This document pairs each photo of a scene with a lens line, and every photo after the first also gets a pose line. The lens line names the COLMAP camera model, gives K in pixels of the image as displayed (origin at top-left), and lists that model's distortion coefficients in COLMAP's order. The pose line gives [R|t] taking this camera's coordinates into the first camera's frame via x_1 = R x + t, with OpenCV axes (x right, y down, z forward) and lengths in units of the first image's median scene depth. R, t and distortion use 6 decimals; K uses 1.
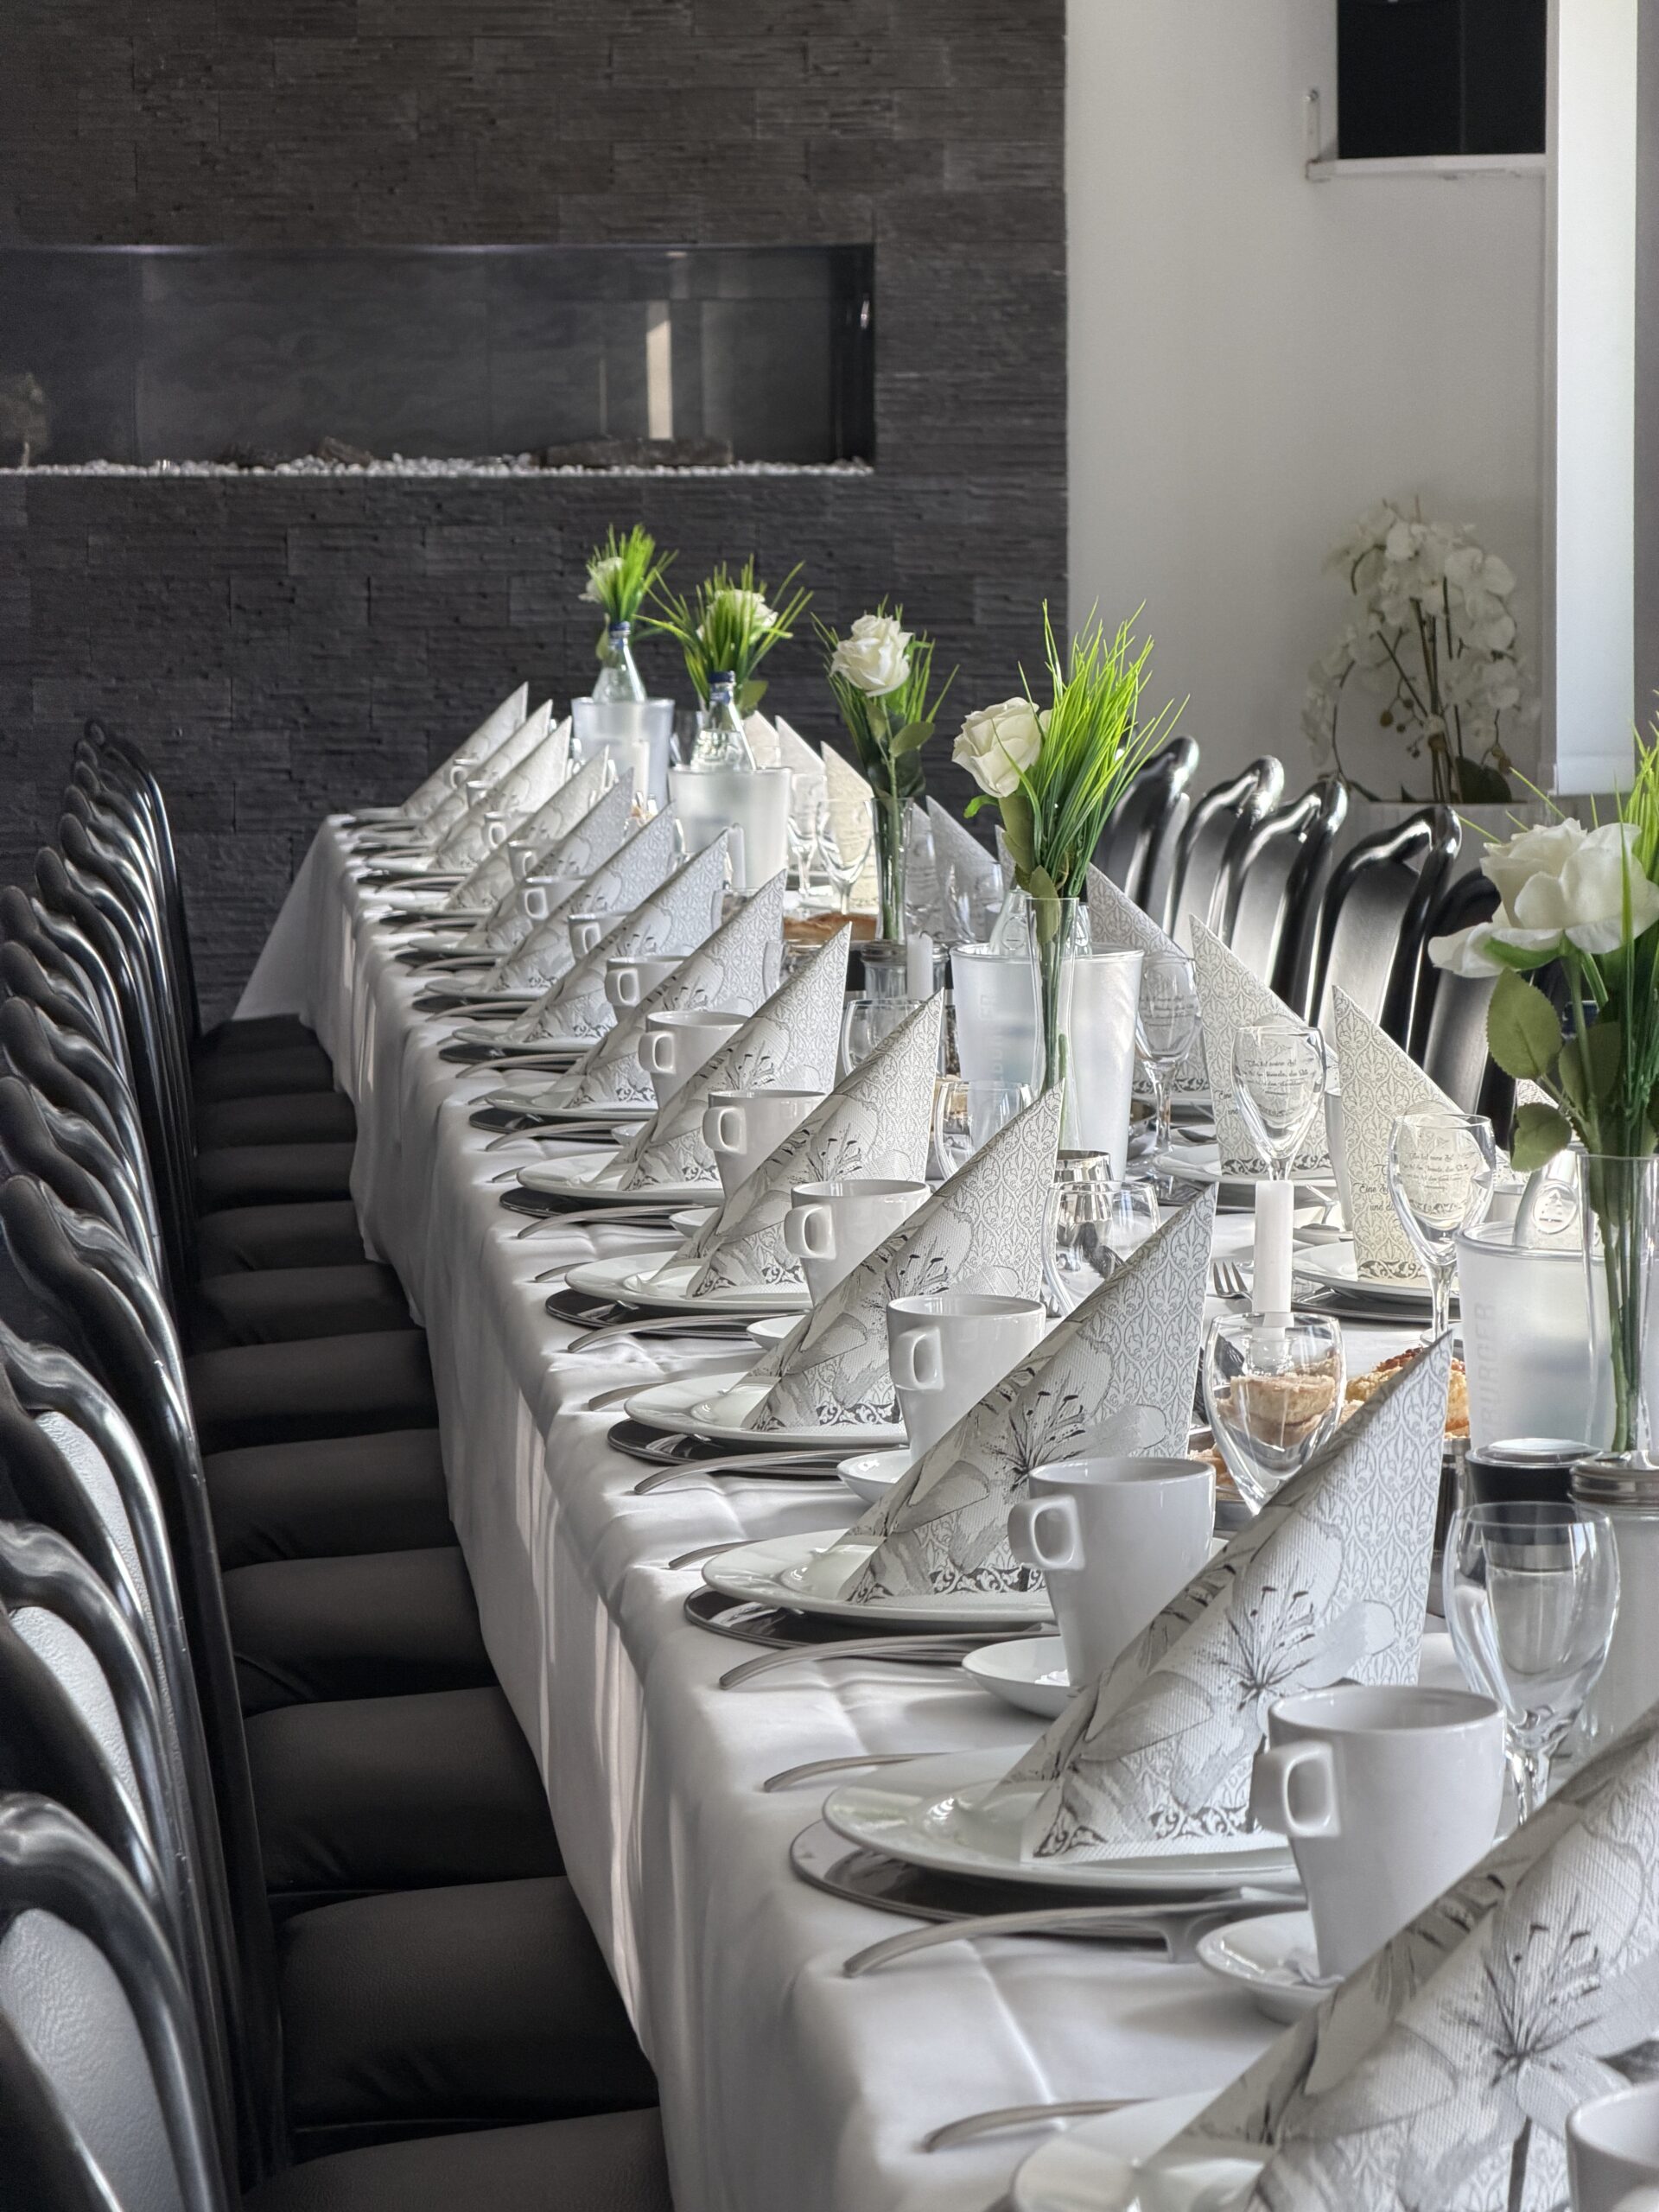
lens RADIAL K [[6711.9, 0, 829.5], [0, 6711.9, 1106.0], [0, 0, 1]] dist [0.152415, 1.214349]
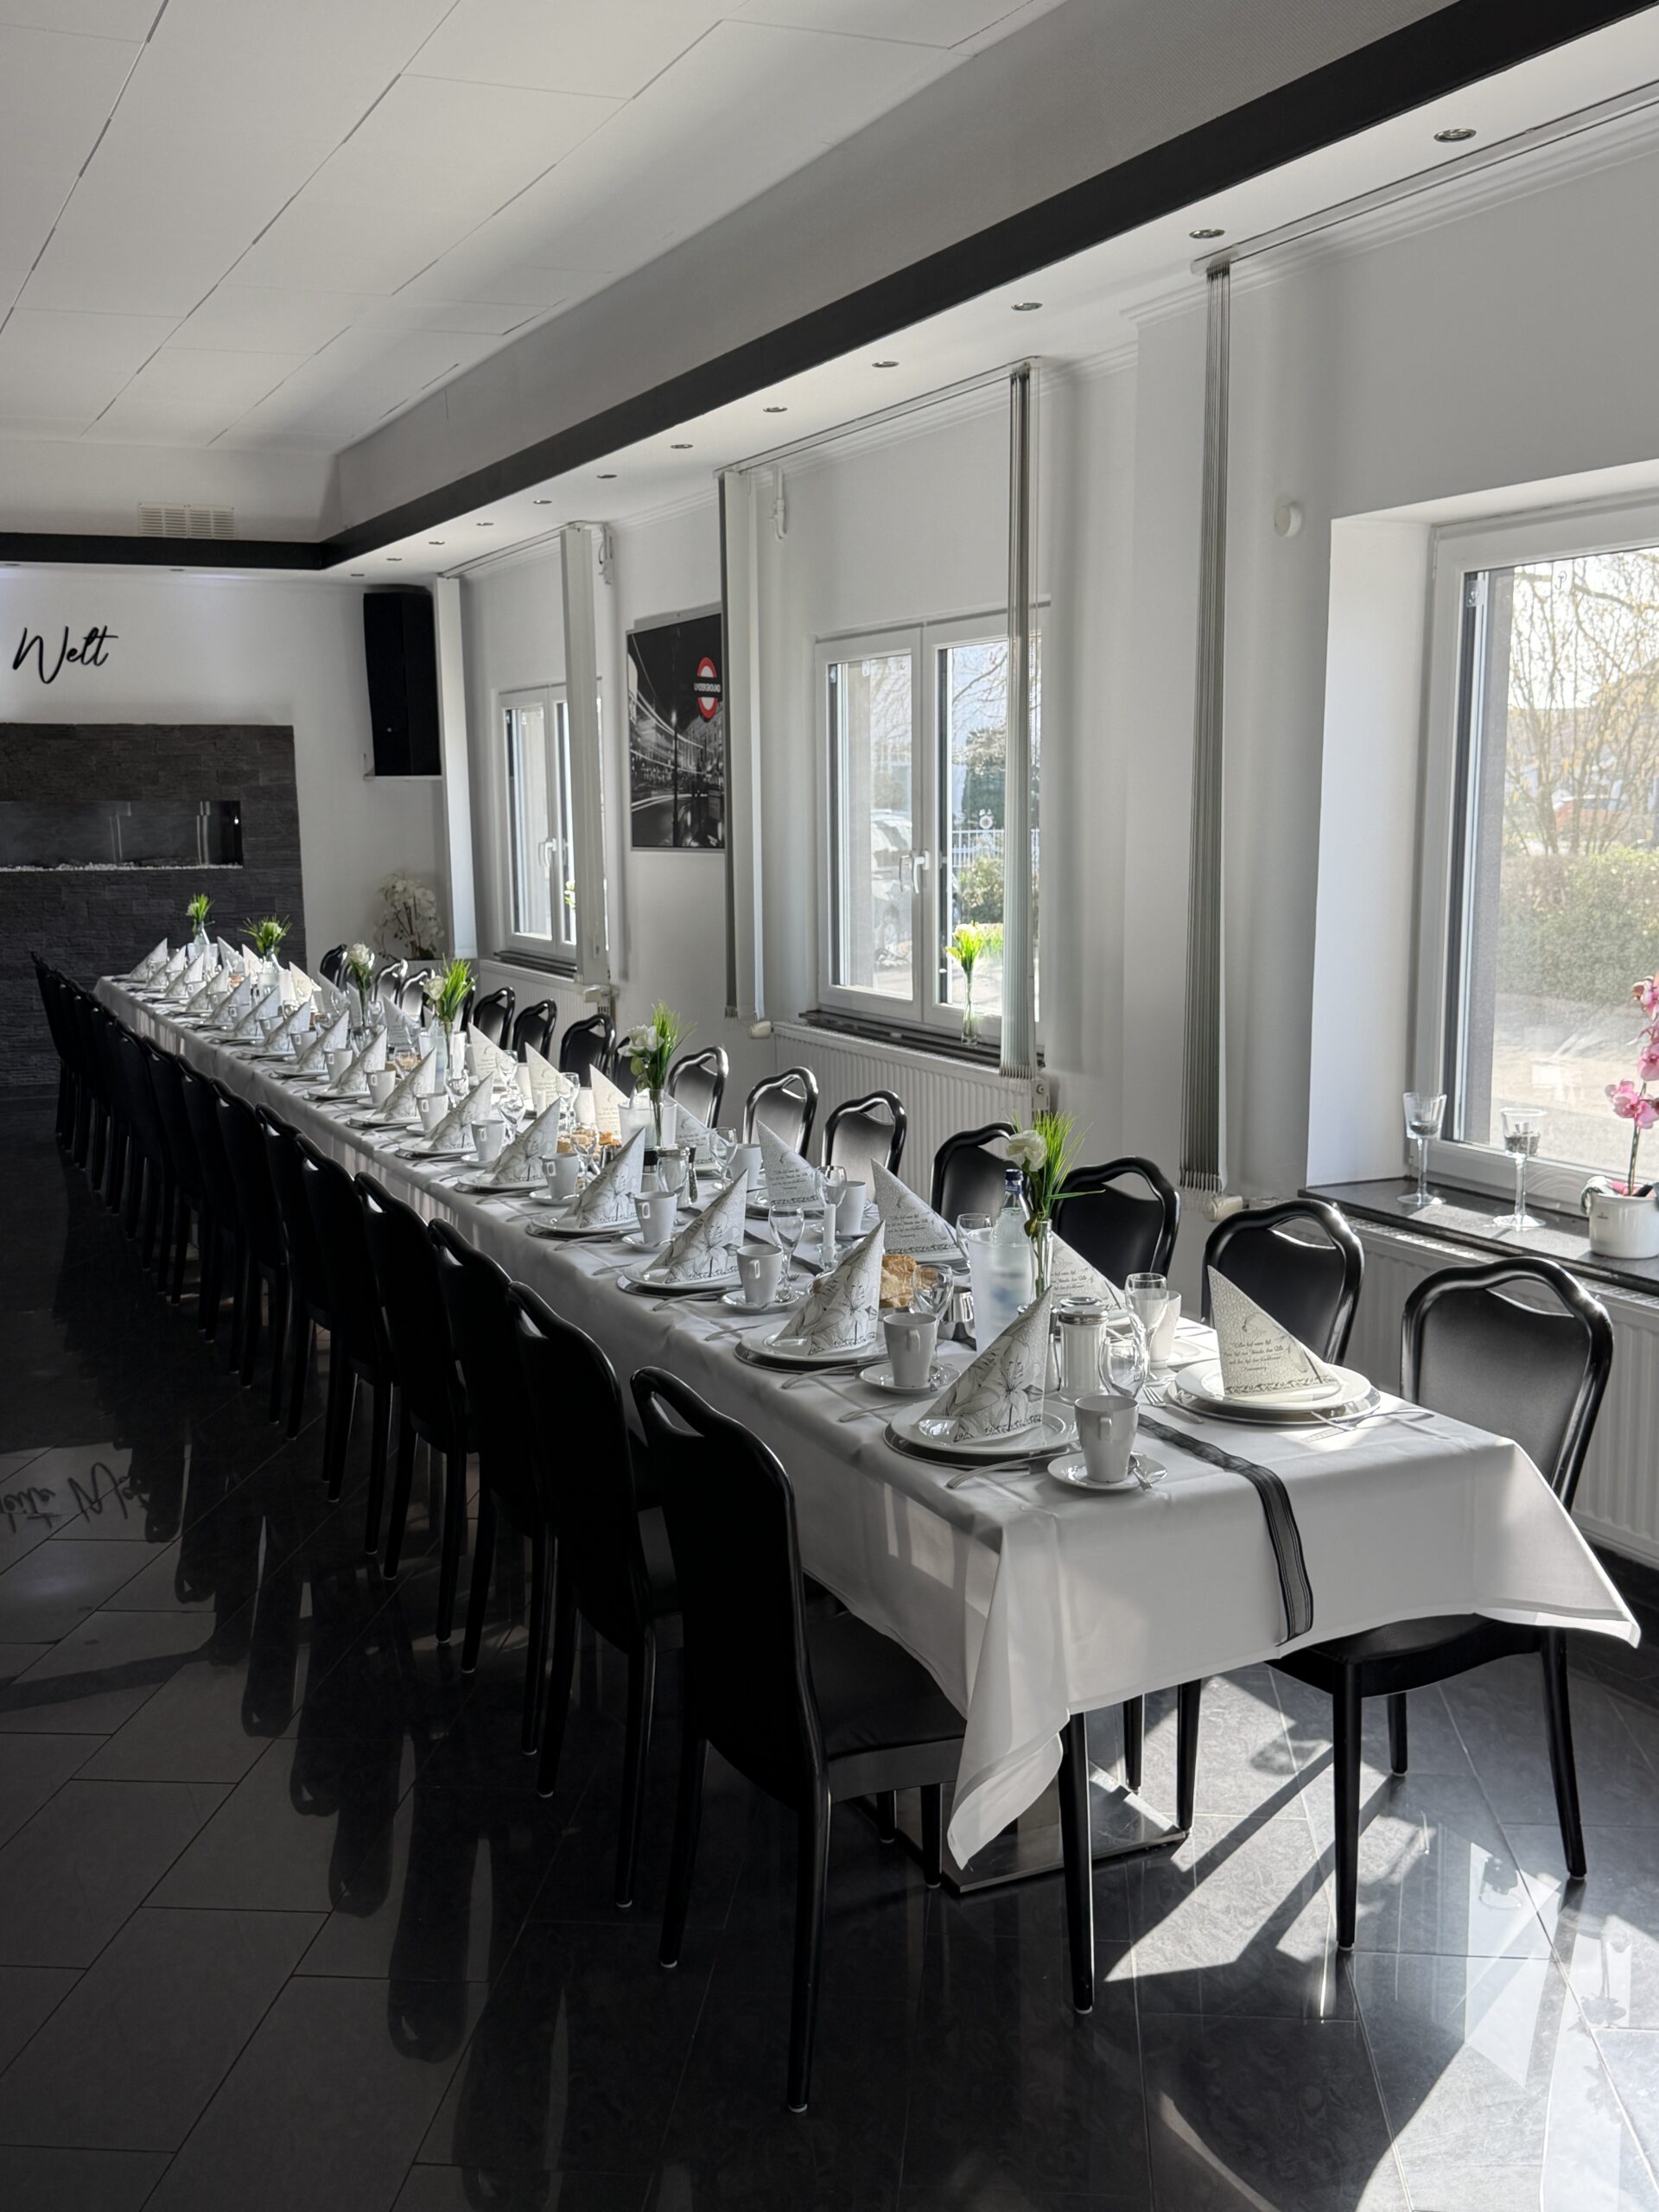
lens RADIAL K [[2145.0, 0, 832.3], [0, 2145.0, 1133.0], [0, 0, 1]] dist [0.105627, -0.002471]
pose [[0.946706, -0.053477, 0.317627, -0.067161], [0.037095, 0.997662, 0.057406, -0.011730], [-0.319955, -0.042565, 0.946476, -0.145083]]
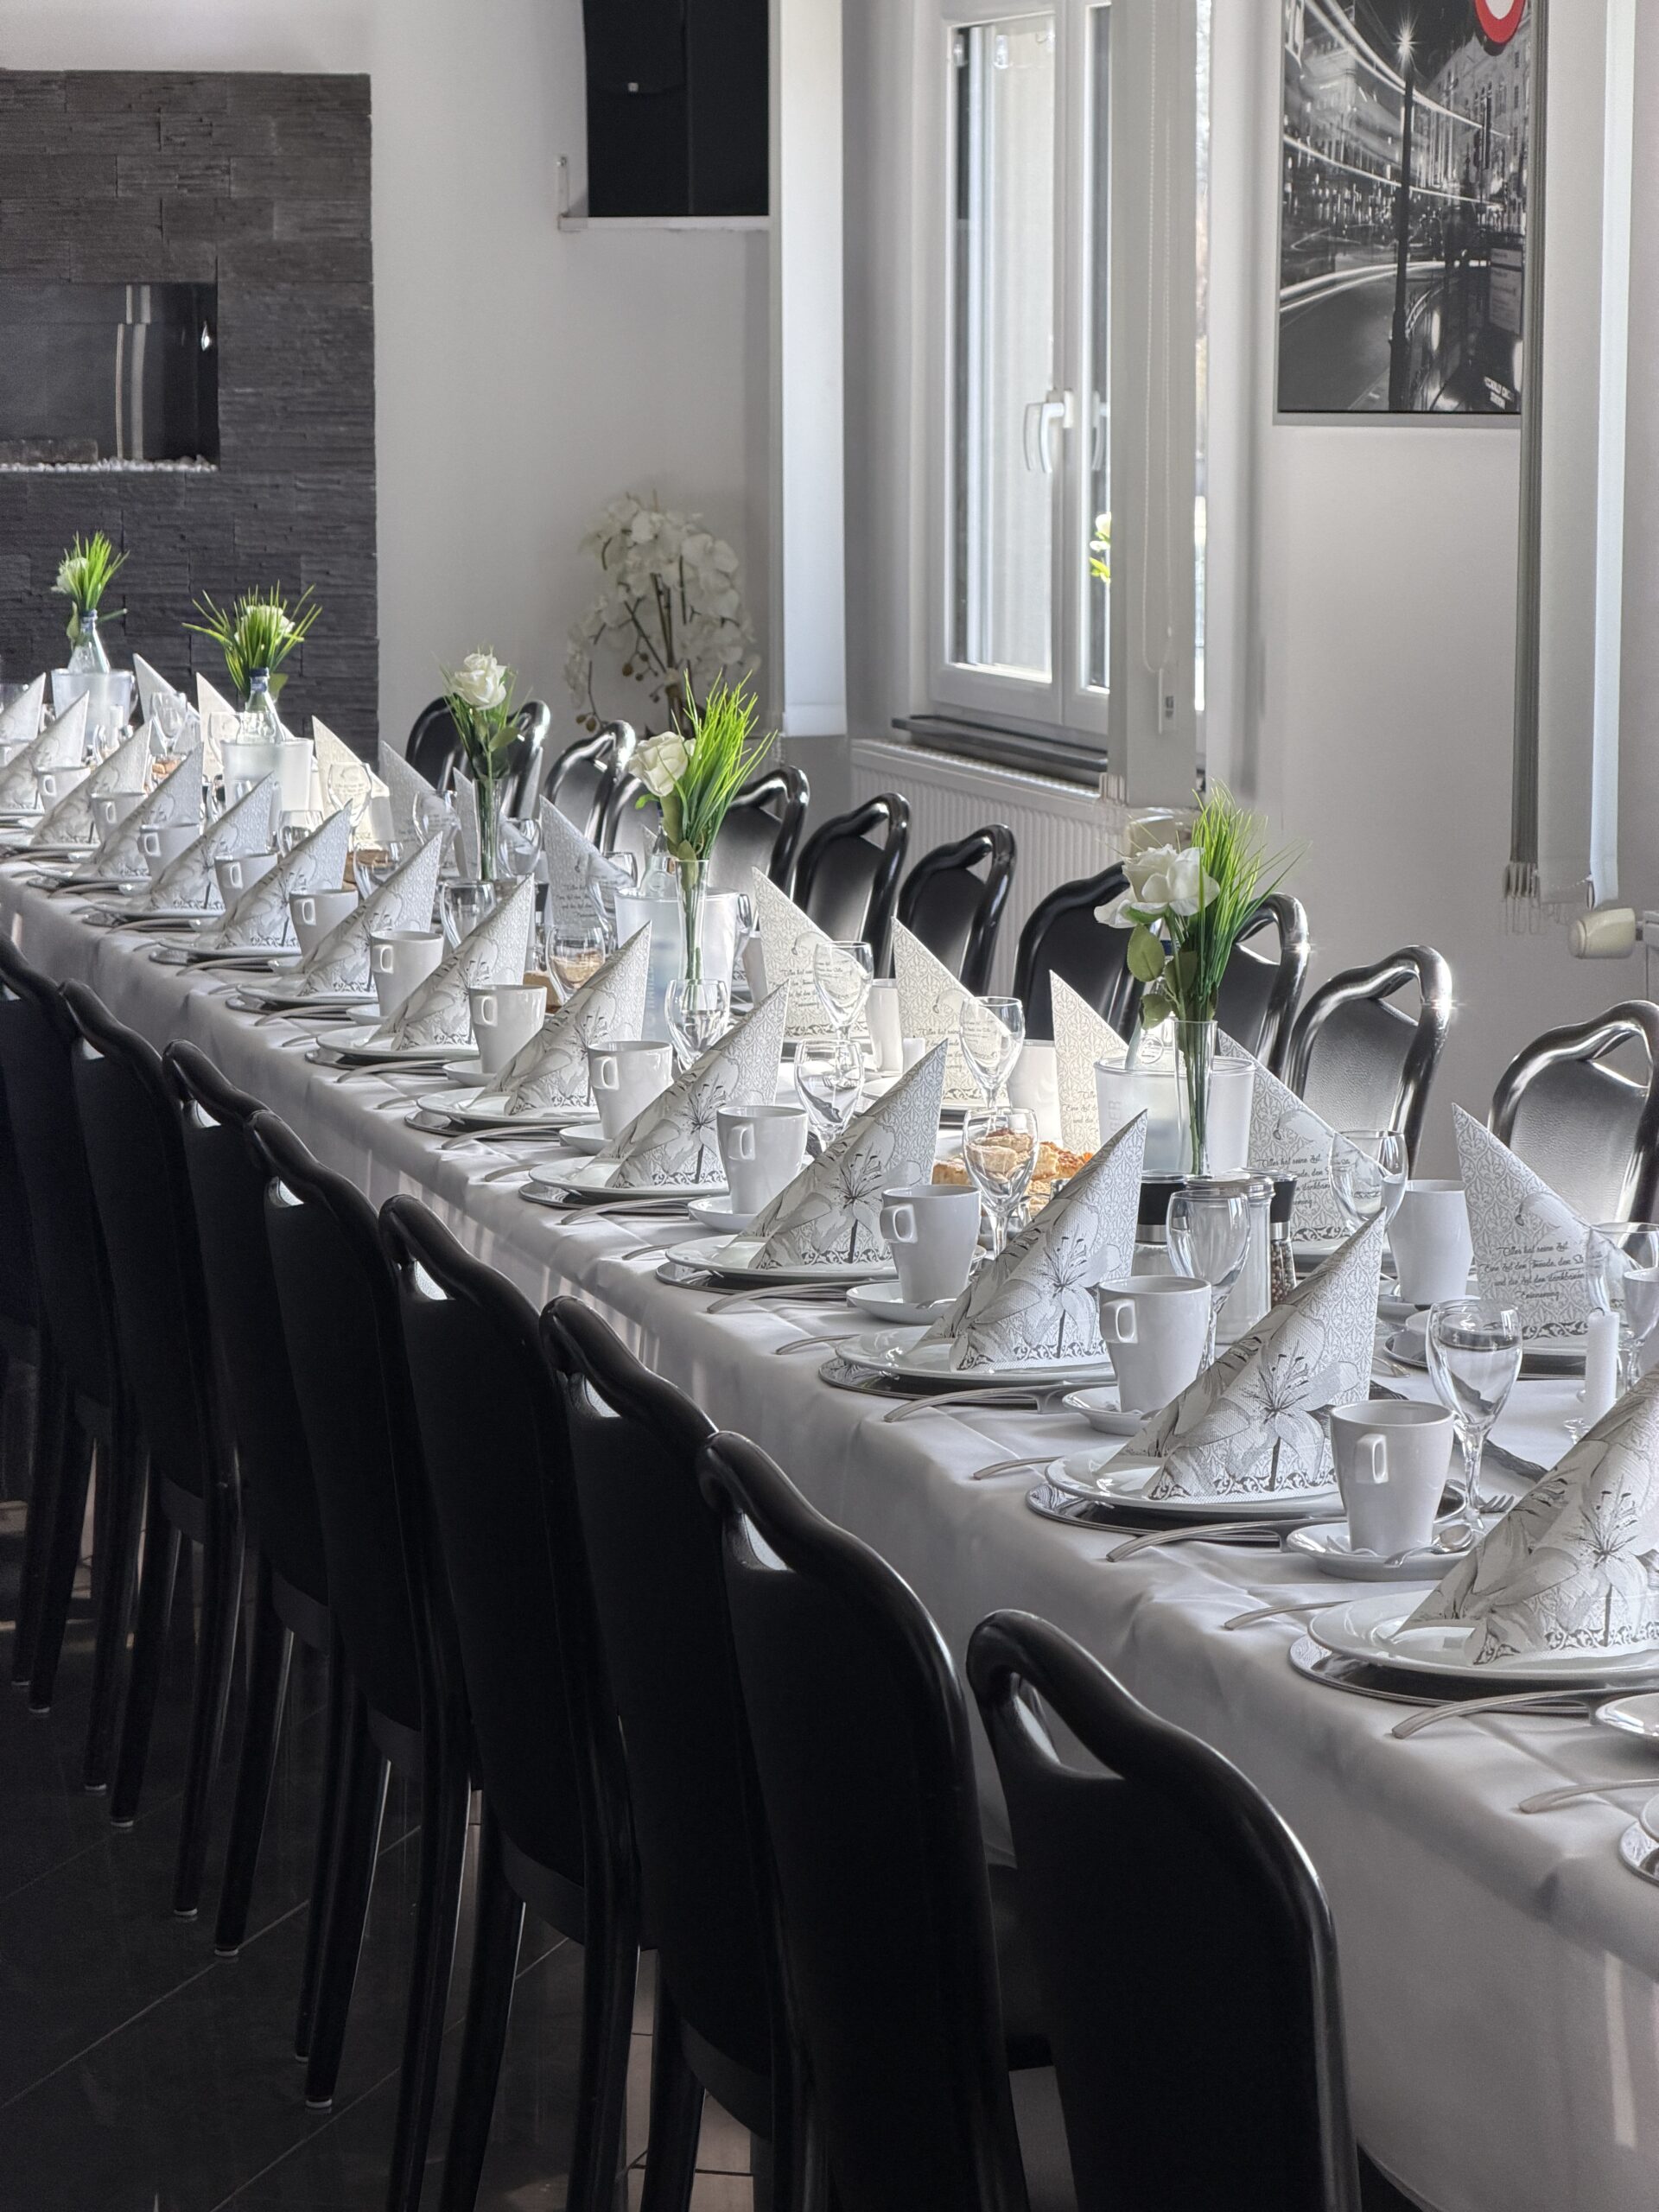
lens RADIAL K [[6507.1, 0, 829.5], [0, 6507.1, 1106.0], [0, 0, 1]] dist [0.207528, -0.955833]
pose [[0.988706, -0.011261, 0.149443, -0.062577], [0.008344, 0.999763, 0.020128, -0.001565], [-0.149634, -0.018654, 0.988565, -0.193846]]
